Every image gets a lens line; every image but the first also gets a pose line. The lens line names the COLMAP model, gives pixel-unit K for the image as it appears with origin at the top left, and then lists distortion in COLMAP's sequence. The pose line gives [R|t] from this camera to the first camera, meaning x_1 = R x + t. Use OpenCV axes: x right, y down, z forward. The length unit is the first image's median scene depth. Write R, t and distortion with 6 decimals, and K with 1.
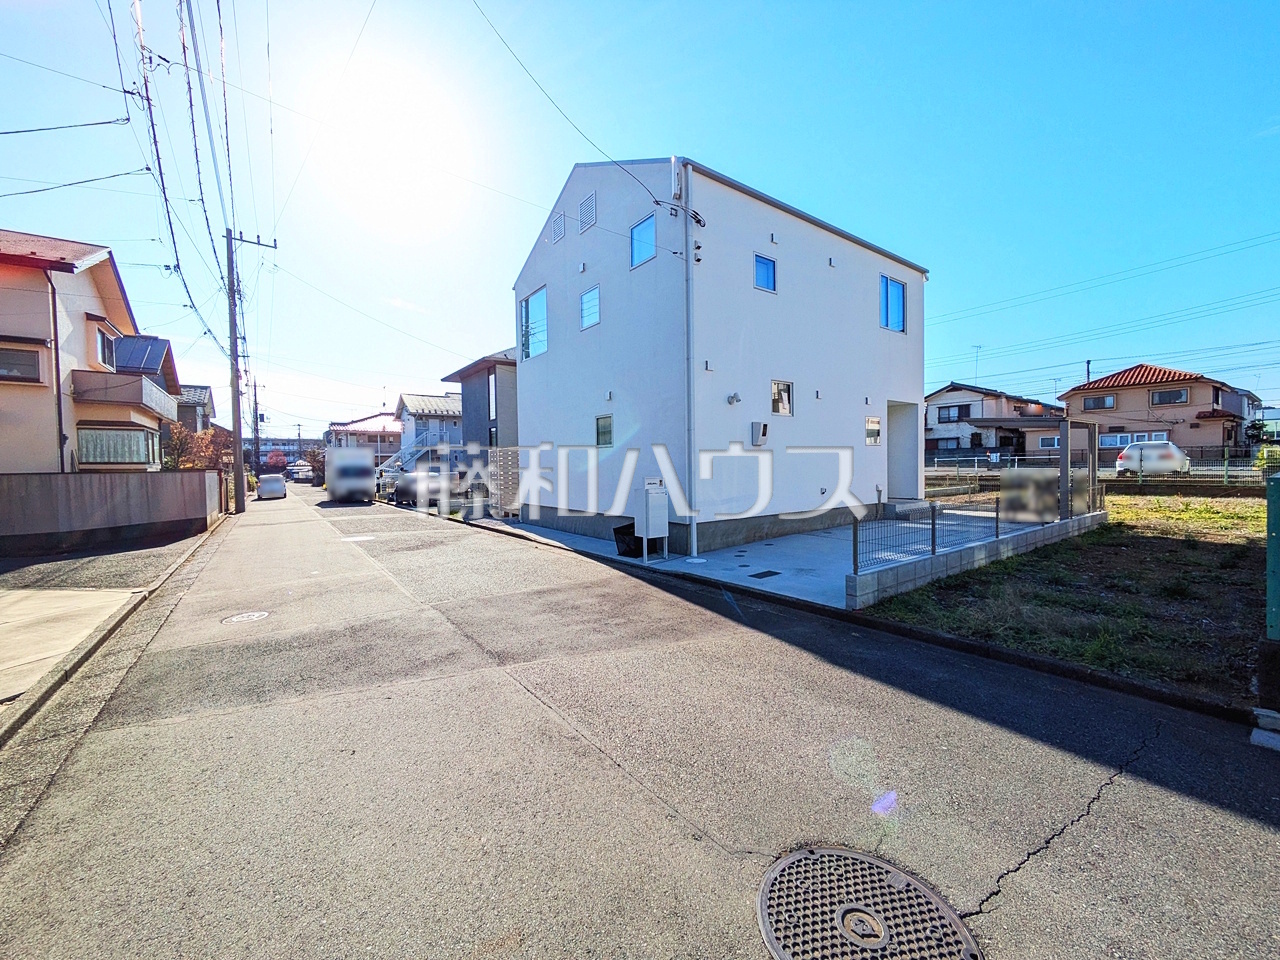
lens RADIAL K [[504.5, 0, 640.7], [0, 504.5, 477.9], [0, 0, 1]] dist [0.001751, 0.000881]
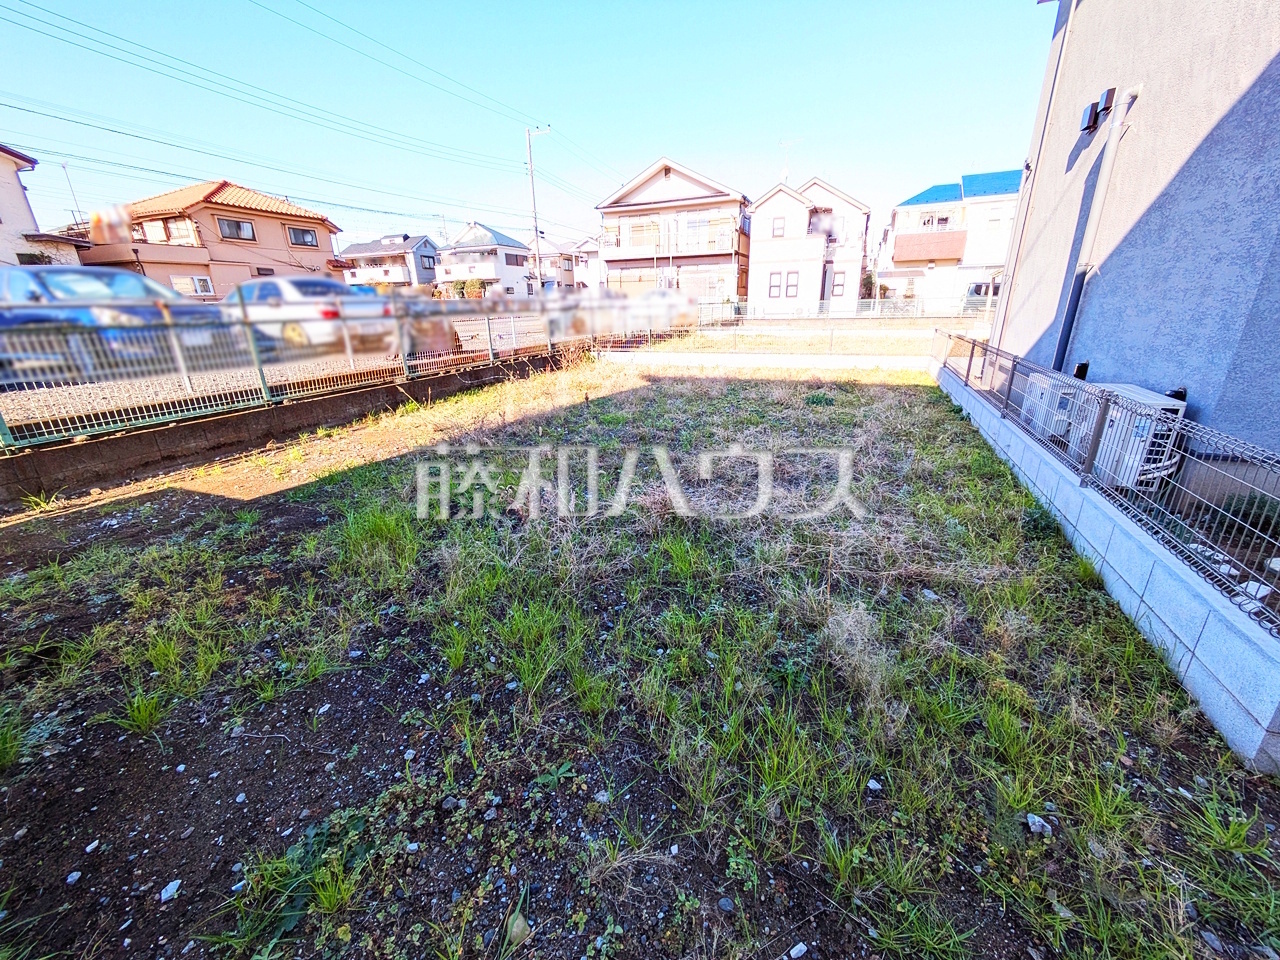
lens RADIAL K [[504.5, 0, 639.8], [0, 504.5, 480.0], [0, 0, 1]] dist [0.001751, 0.000881]
pose [[-0.524583, -0.256348, 0.811849, -0.058041], [0.052492, 0.942038, 0.331375, -0.023804], [-0.849739, 0.216449, -0.480721, 0.976804]]
